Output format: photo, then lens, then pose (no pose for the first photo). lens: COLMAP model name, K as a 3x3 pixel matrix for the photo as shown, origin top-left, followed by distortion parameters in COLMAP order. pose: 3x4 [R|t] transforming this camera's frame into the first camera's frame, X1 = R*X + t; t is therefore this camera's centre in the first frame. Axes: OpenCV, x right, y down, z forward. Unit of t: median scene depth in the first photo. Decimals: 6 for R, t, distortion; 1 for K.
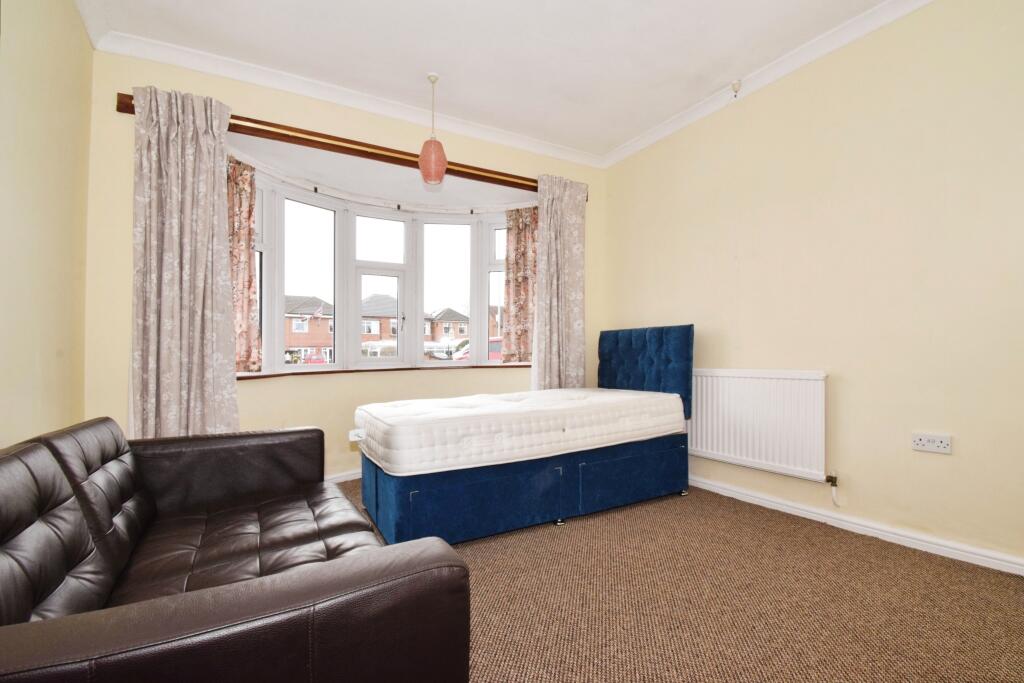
lens RADIAL K [[456.4, 0, 510.8], [0, 456.4, 349.3], [0, 0, 1]] dist [0.016547, -0.020160]
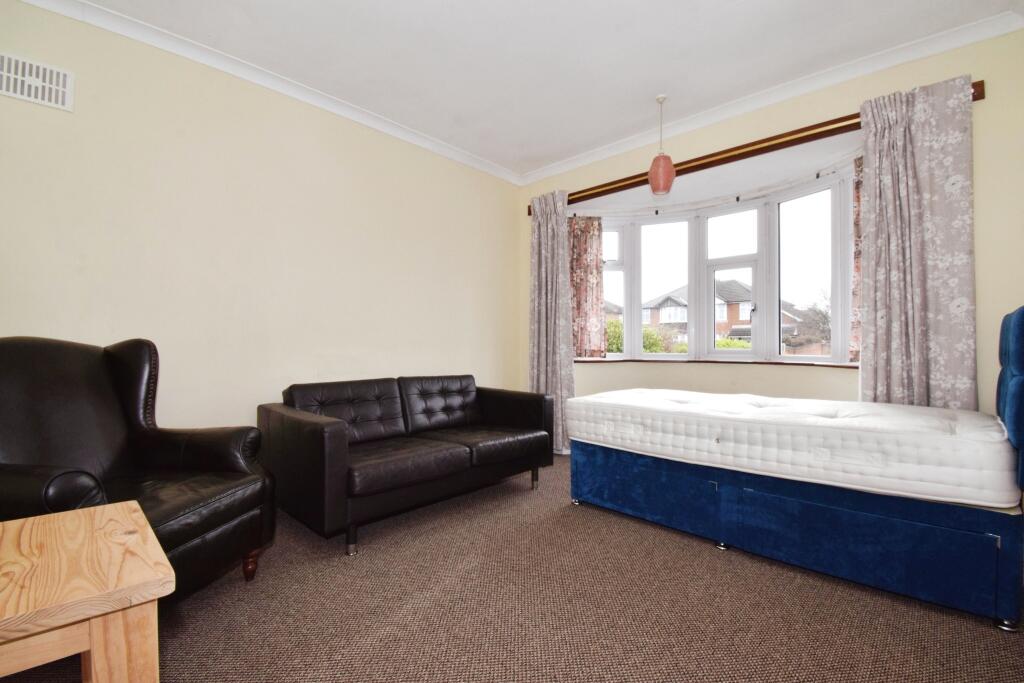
lens RADIAL K [[451.6, 0, 512.1], [0, 451.6, 334.6], [0, 0, 1]] dist [0.016486, -0.028748]
pose [[0.277558, -0.002999, -0.960704, 0.585884], [0.007198, 0.999974, -0.001042, -0.019717], [0.960682, -0.006626, 0.277573, 0.265430]]
